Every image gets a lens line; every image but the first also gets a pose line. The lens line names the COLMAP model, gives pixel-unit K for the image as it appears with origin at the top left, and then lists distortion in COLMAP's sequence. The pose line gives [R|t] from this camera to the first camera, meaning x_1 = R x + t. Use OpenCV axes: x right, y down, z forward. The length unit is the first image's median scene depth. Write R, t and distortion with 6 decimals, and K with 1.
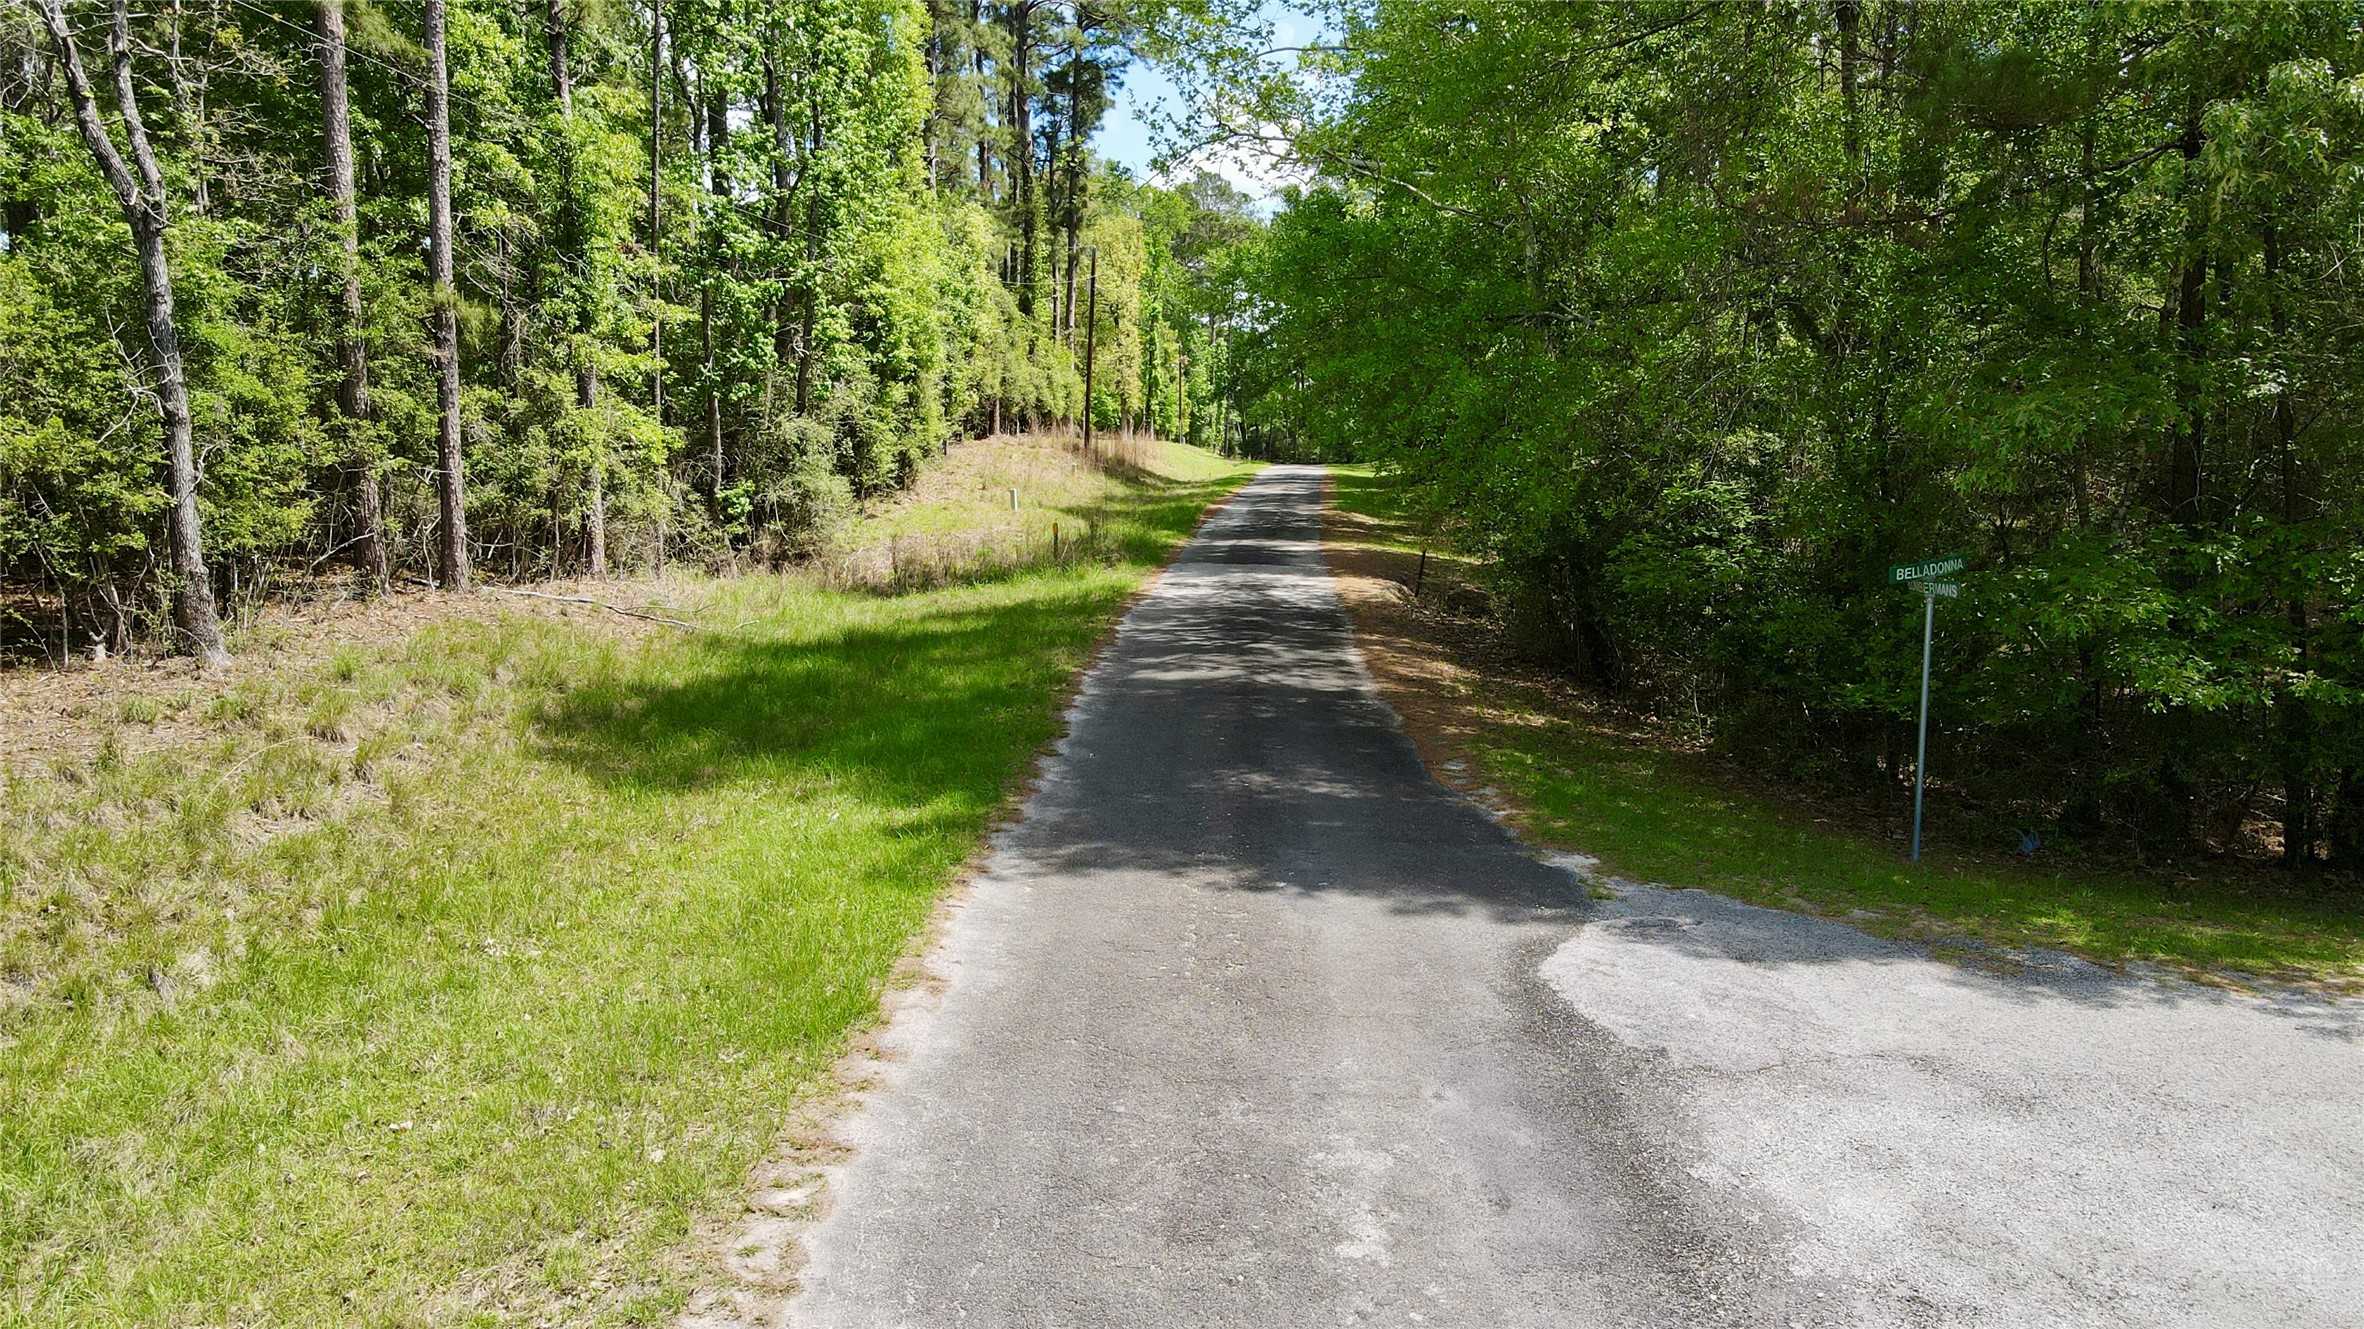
lens RADIAL K [[1712.5, 0, 1187.6], [0, 1712.5, 660.8], [0, 0, 1]] dist [0.005001, -0.000322]
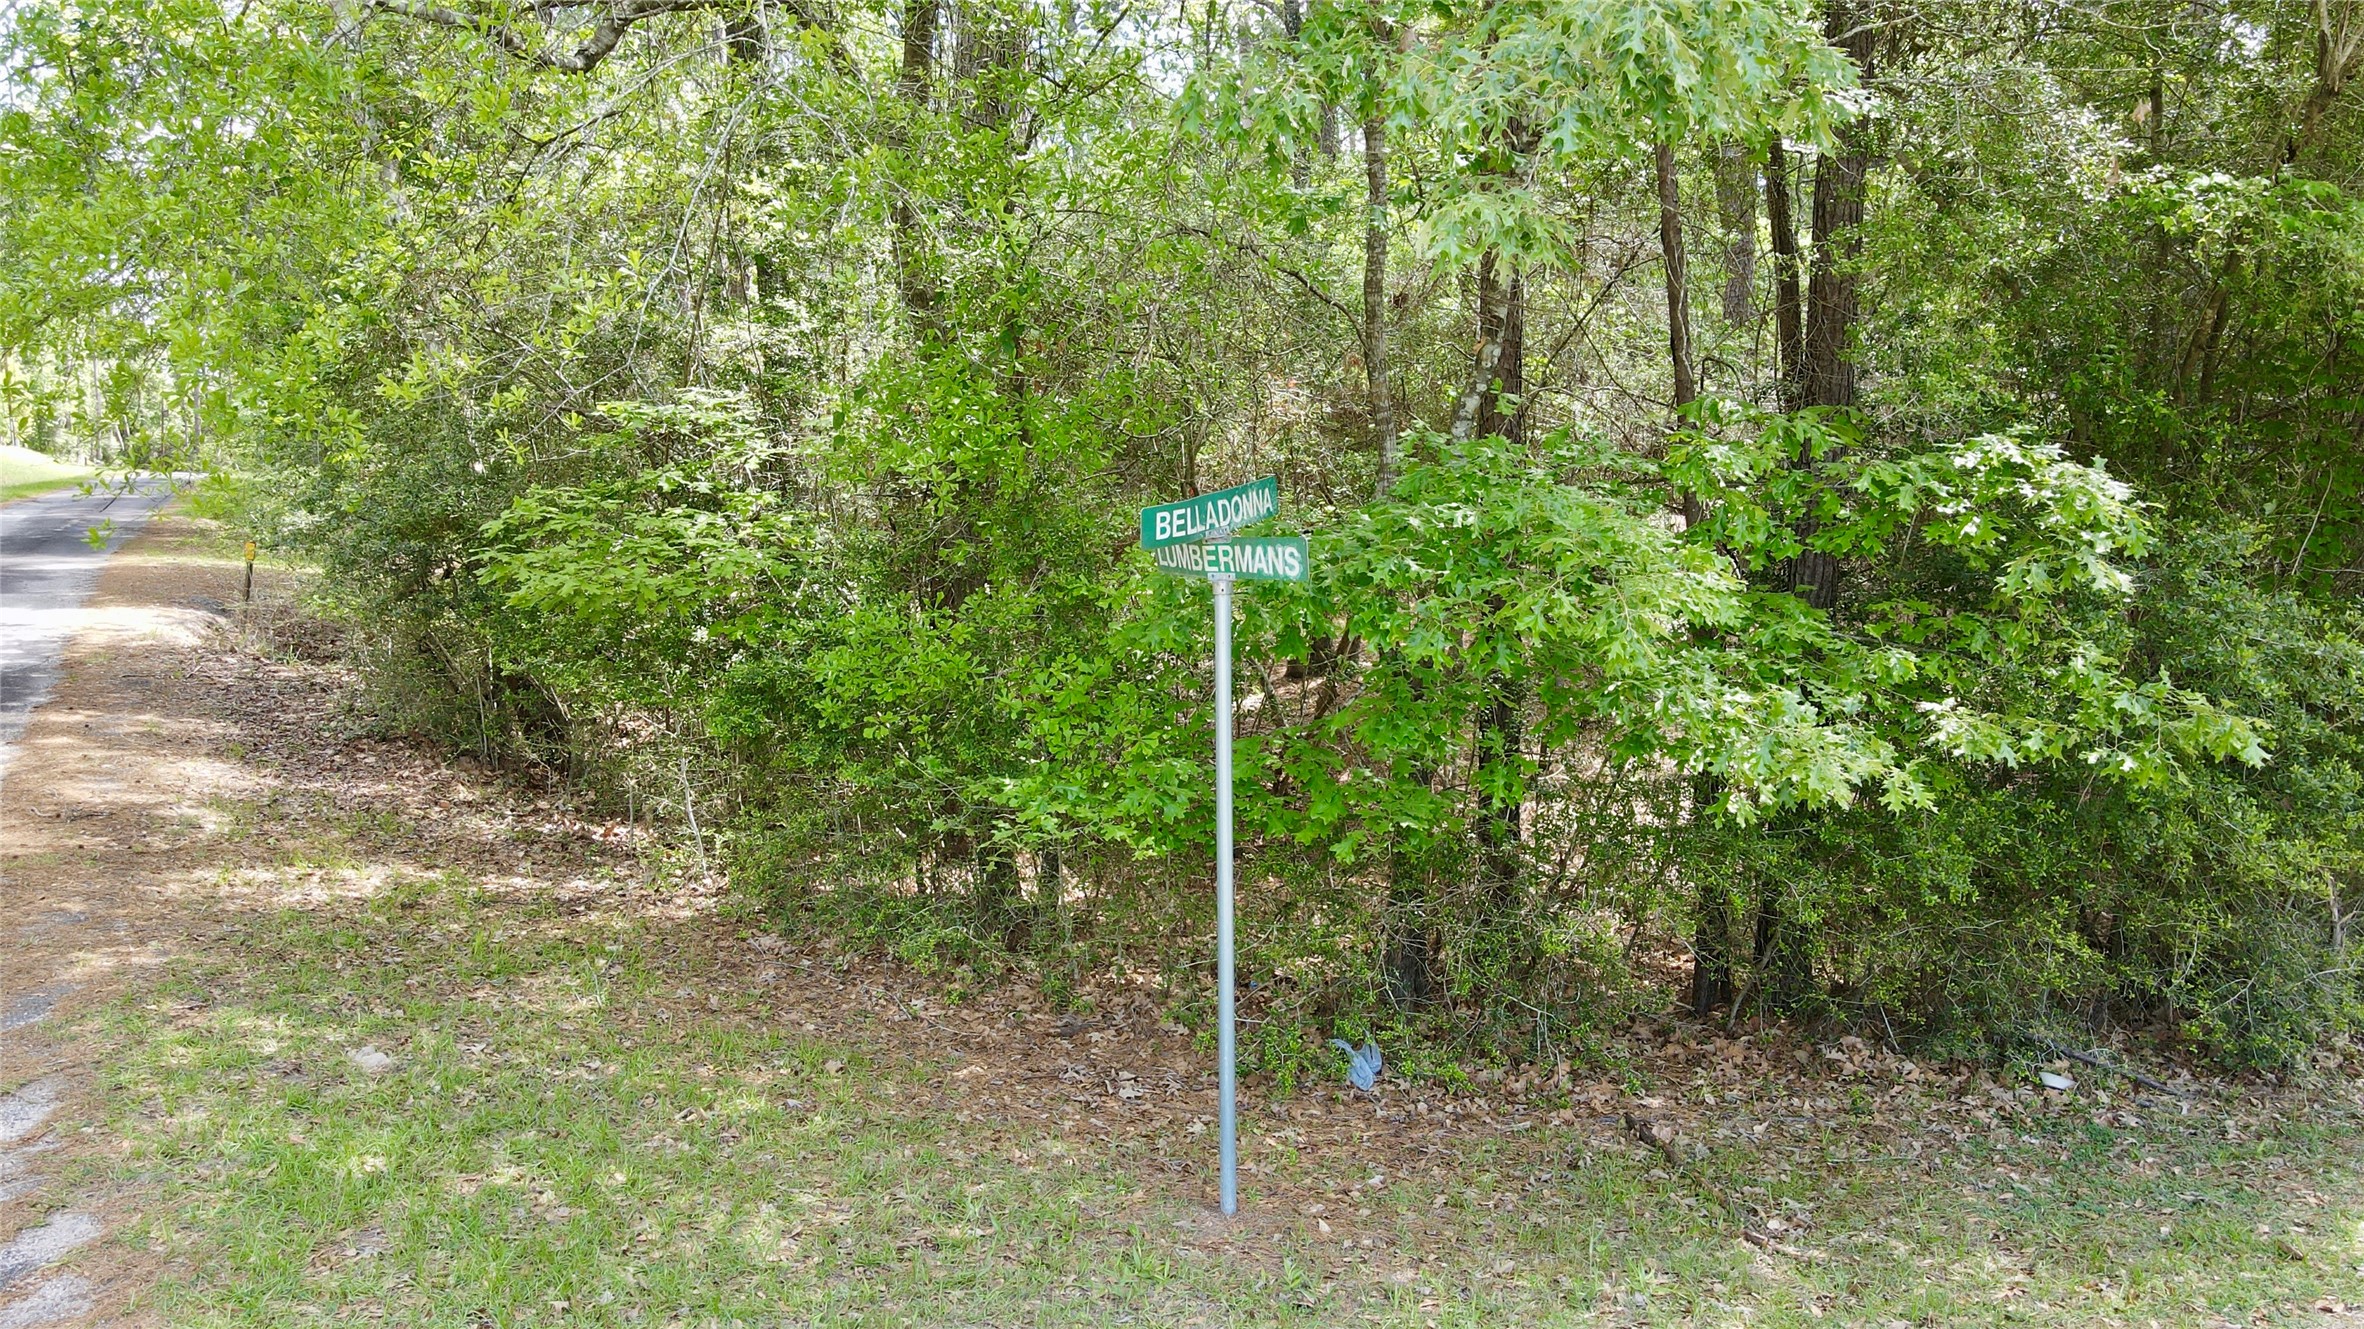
lens RADIAL K [[1712.5, 0, 1186.2], [0, 1712.5, 659.4], [0, 0, 1]] dist [0.005001, -0.000322]
pose [[0.842432, -0.066450, 0.534689, 0.148680], [0.071270, 0.997389, 0.011664, -0.017342], [-0.534068, 0.028281, 0.844969, 0.479675]]
